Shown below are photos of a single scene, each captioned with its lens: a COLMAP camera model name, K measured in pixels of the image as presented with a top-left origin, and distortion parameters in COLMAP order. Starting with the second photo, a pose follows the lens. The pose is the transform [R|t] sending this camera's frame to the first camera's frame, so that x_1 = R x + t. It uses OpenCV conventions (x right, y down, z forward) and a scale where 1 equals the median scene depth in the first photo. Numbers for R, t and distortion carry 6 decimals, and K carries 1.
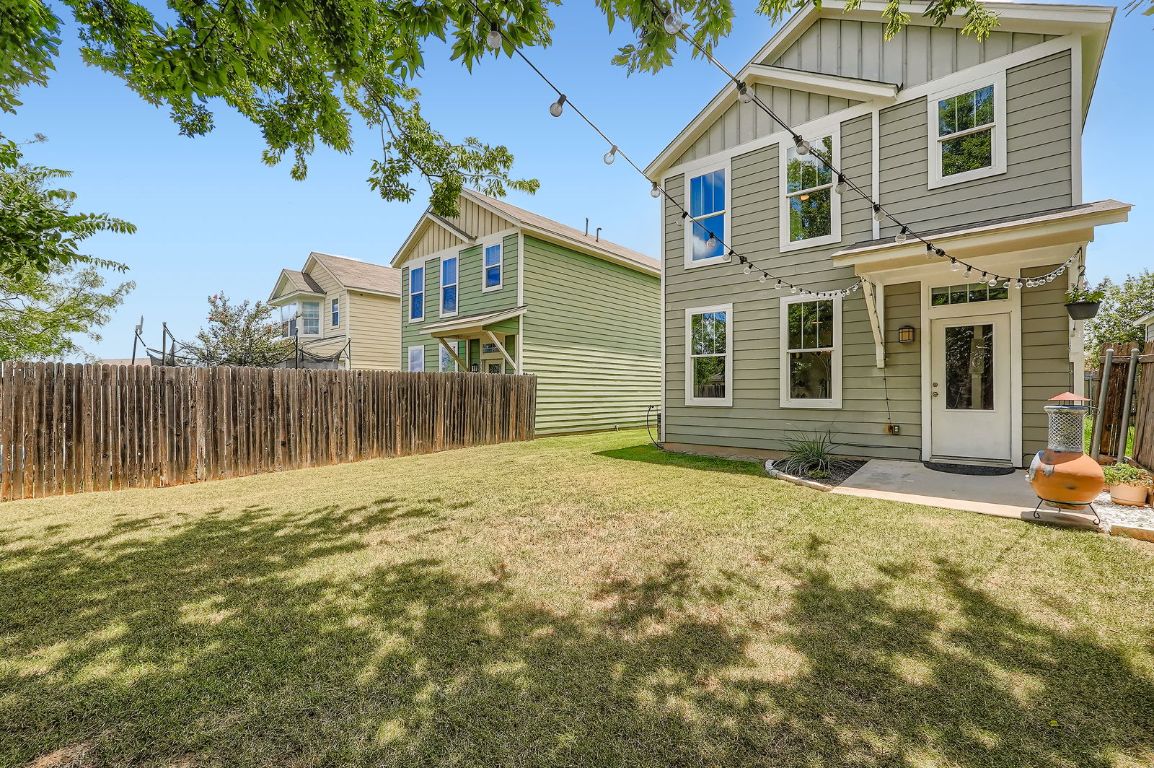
lens RADIAL K [[507.4, 0, 577.0], [0, 507.4, 384.0], [0, 0, 1]] dist [0.000283, -0.000029]
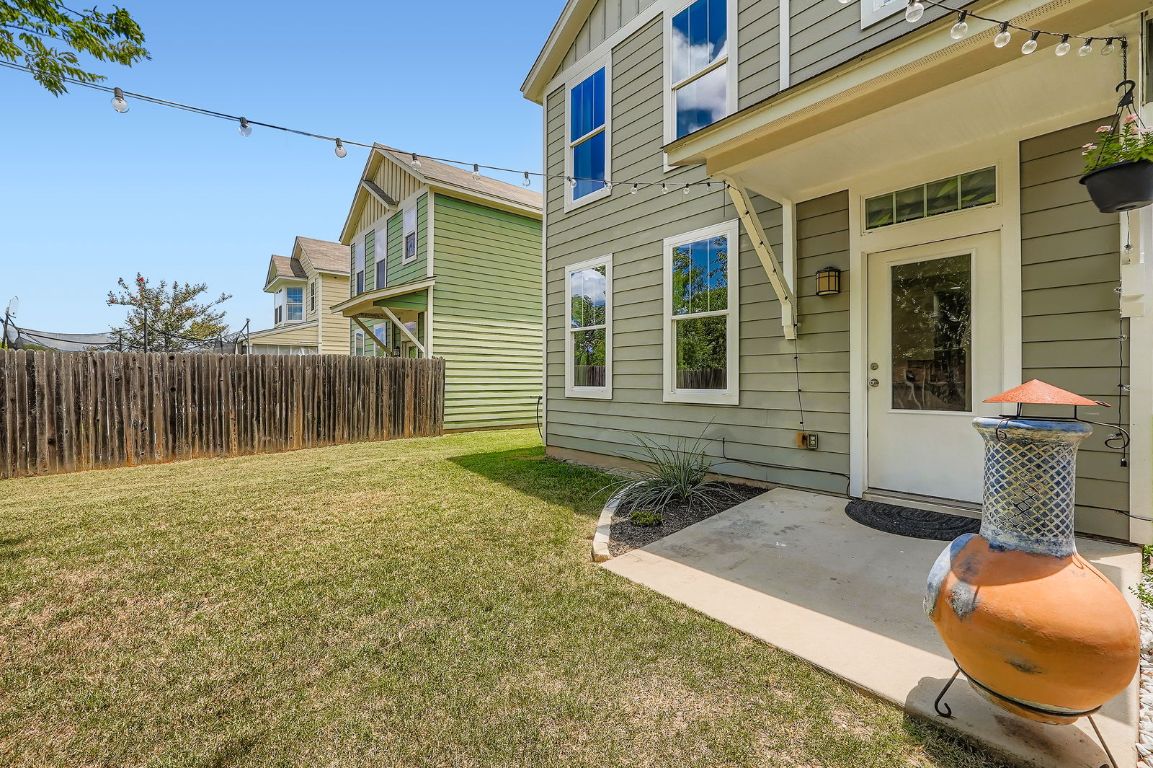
lens RADIAL K [[488.3, 0, 583.2], [0, 488.3, 373.1], [0, 0, 1]] dist [-0.001562, -0.000103]
pose [[0.989036, -0.002345, -0.147655, 0.373258], [0.003134, 0.999982, 0.005110, 0.004452], [0.147641, -0.005516, 0.989026, 0.324978]]
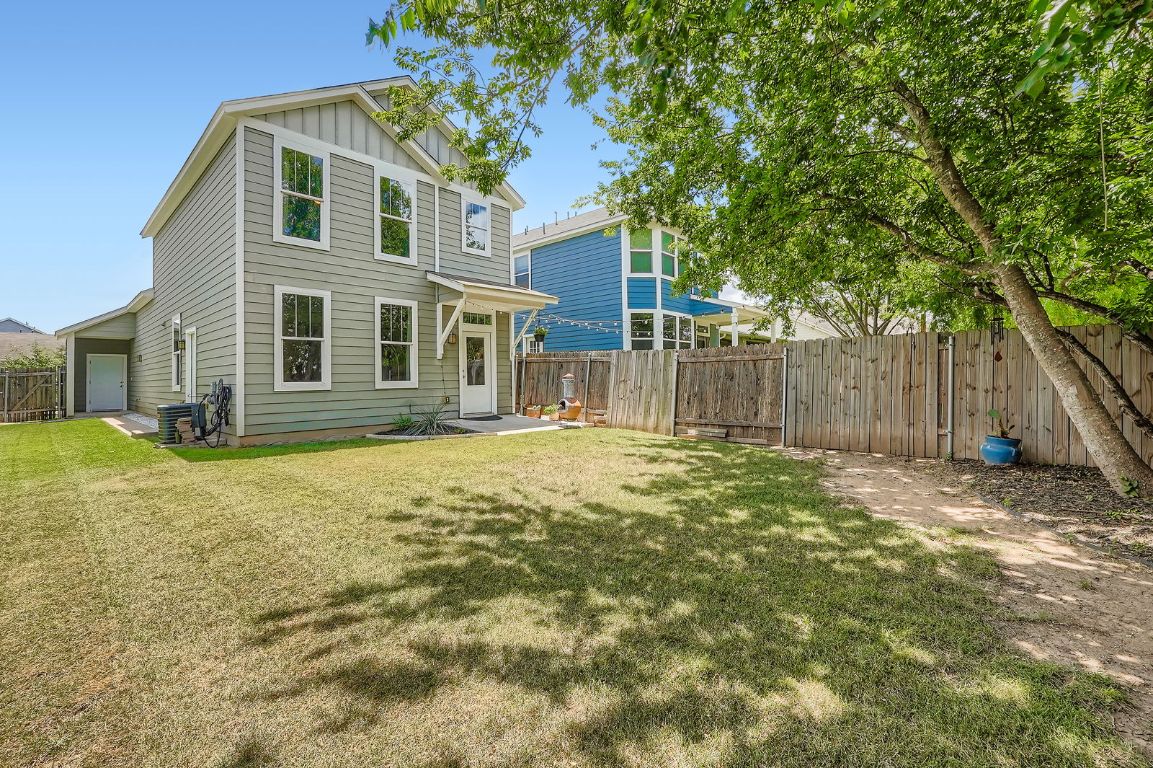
lens RADIAL K [[488.3, 0, 583.2], [0, 488.3, 373.1], [0, 0, 1]] dist [-0.001562, -0.000103]
pose [[0.019144, 0.011484, 0.999751, -0.704498], [0.001393, 0.999933, -0.011513, 0.022417], [-0.999816, 0.001613, 0.019126, 0.469671]]
